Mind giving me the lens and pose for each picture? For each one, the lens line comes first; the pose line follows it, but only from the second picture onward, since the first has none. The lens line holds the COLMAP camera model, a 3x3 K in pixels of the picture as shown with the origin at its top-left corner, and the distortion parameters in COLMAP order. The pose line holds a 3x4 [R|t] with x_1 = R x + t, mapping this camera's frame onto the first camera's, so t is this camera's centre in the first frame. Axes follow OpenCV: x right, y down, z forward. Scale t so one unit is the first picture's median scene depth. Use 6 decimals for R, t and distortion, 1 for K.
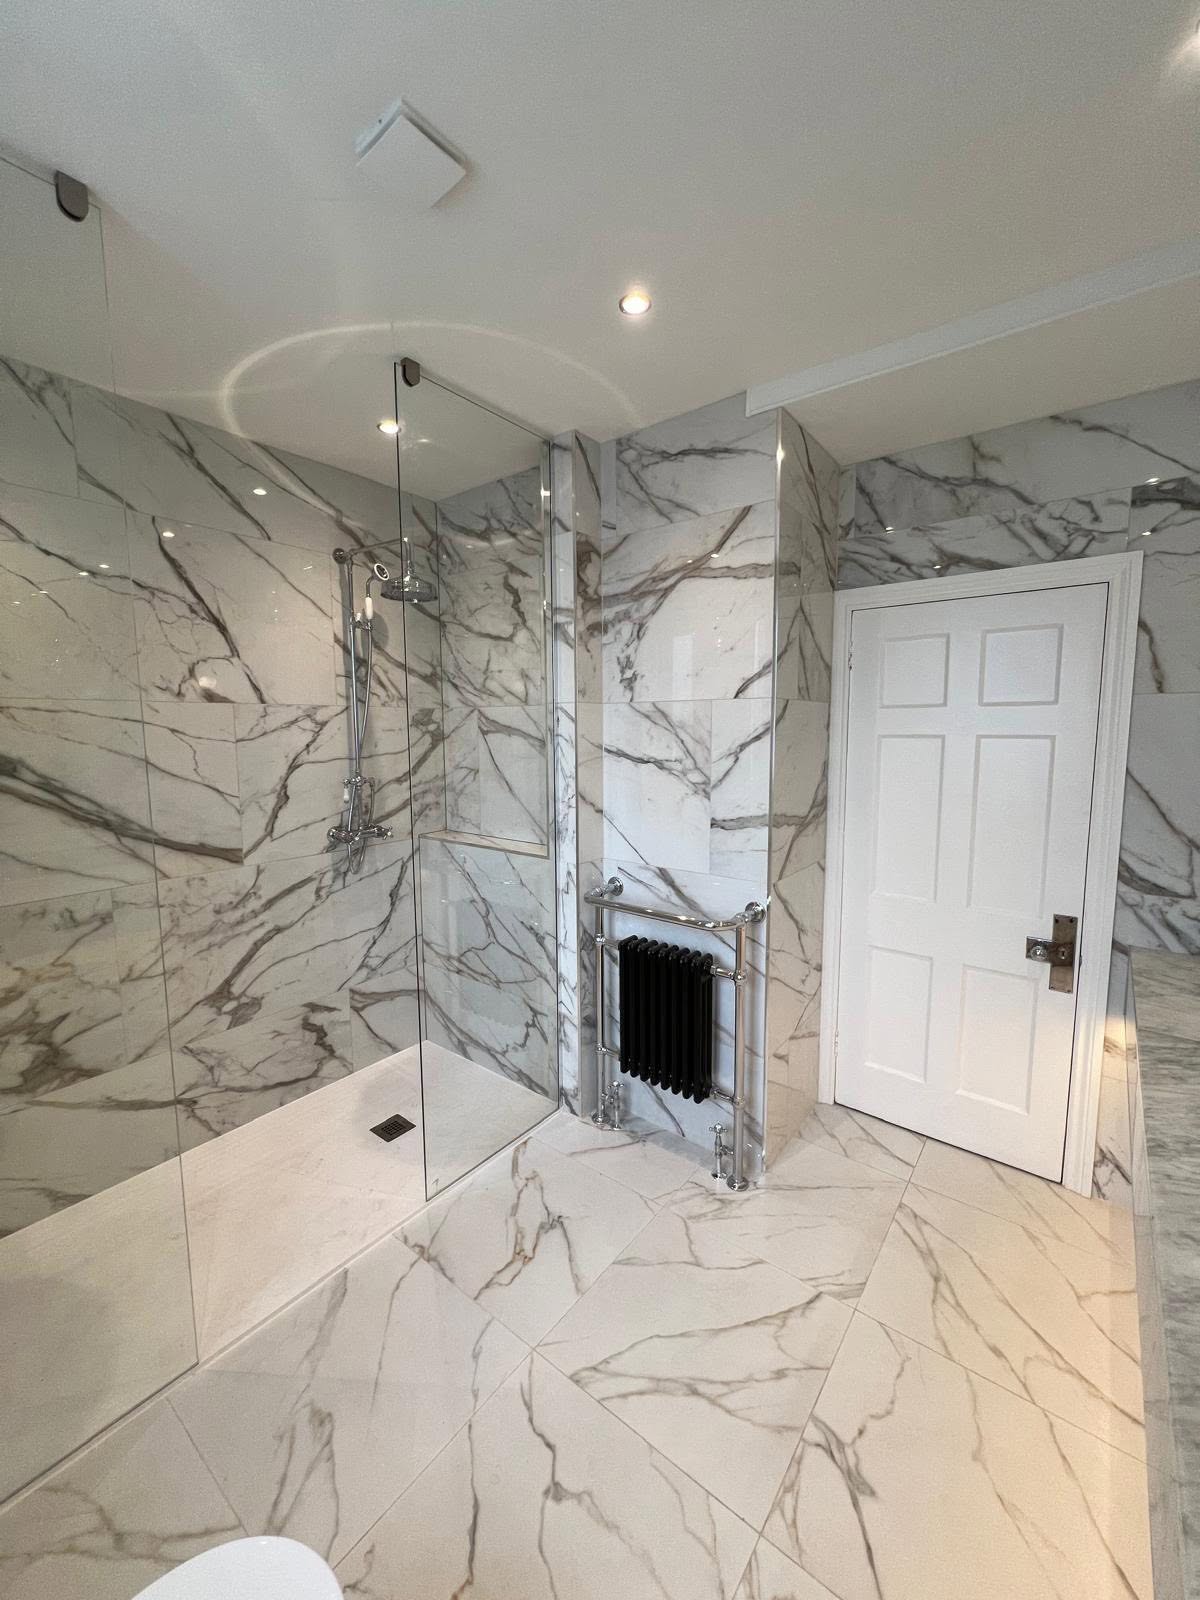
lens RADIAL K [[638.2, 0, 606.6], [0, 638.2, 798.7], [0, 0, 1]] dist [-0.000702, -0.000263]
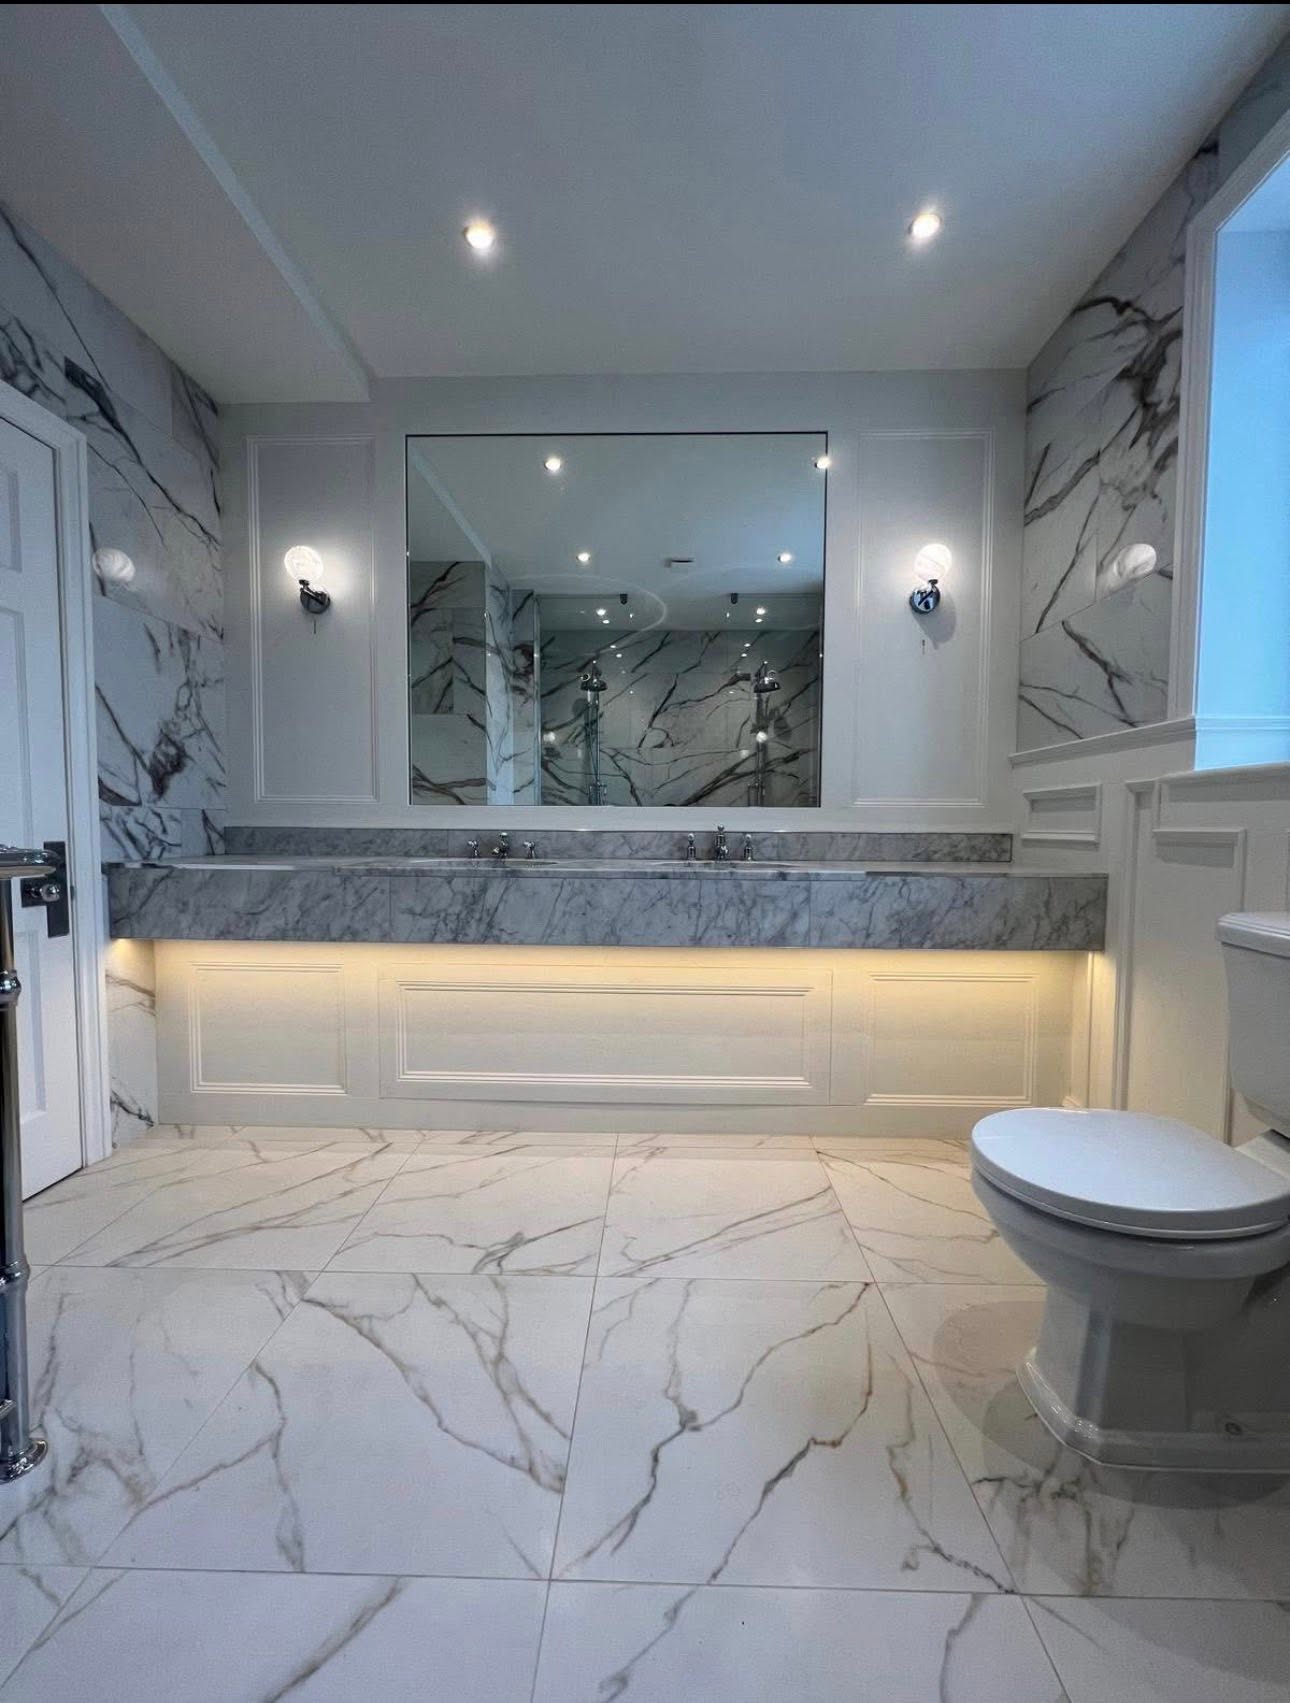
lens RADIAL K [[686.1, 0, 647.5], [0, 686.1, 861.2], [0, 0, 1]] dist [-0.000452, -0.000284]
pose [[-0.591683, -0.041945, 0.805079, -0.611330], [0.083073, 0.990157, 0.112641, 0.234447], [-0.801879, 0.133528, -0.582374, 1.231534]]
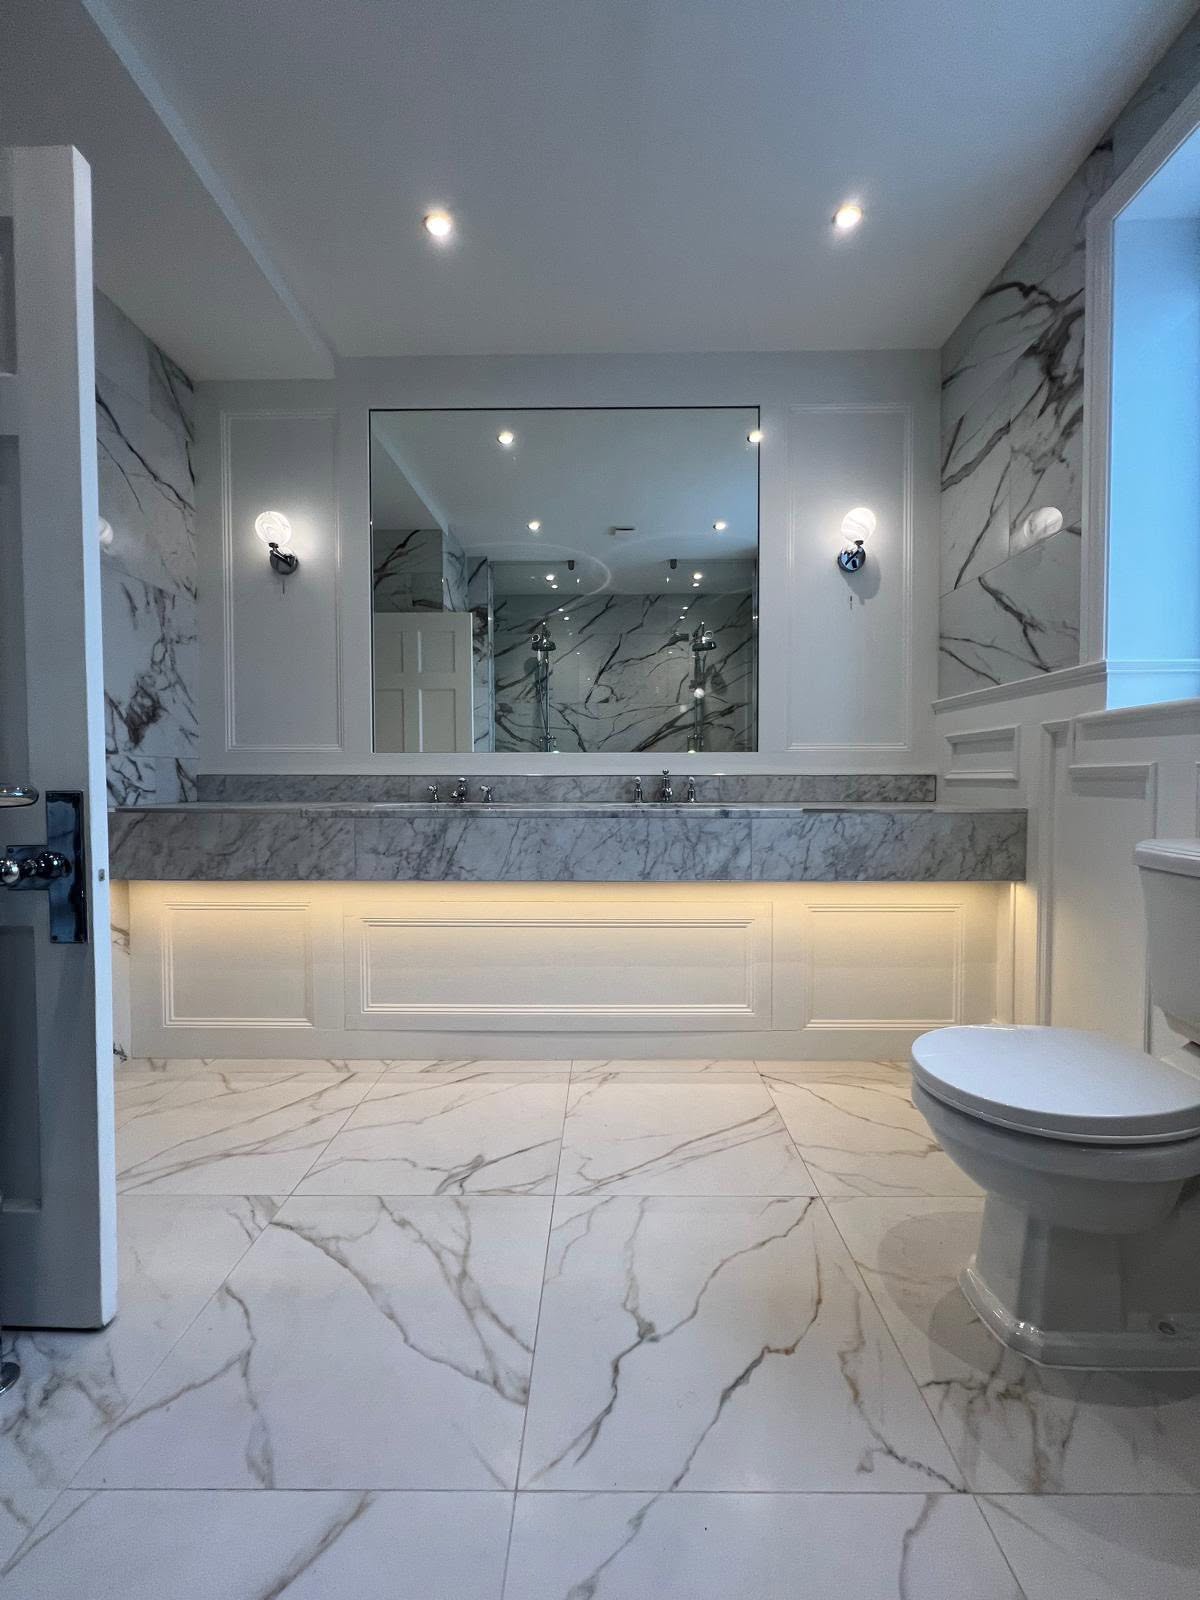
lens RADIAL K [[638.2, 0, 602.7], [0, 638.2, 797.0], [0, 0, 1]] dist [-0.000702, -0.000263]
pose [[-0.604003, -0.018272, 0.796772, -0.594716], [0.090136, 0.991757, 0.091071, 0.256380], [-0.791868, 0.126825, -0.597377, 1.235063]]
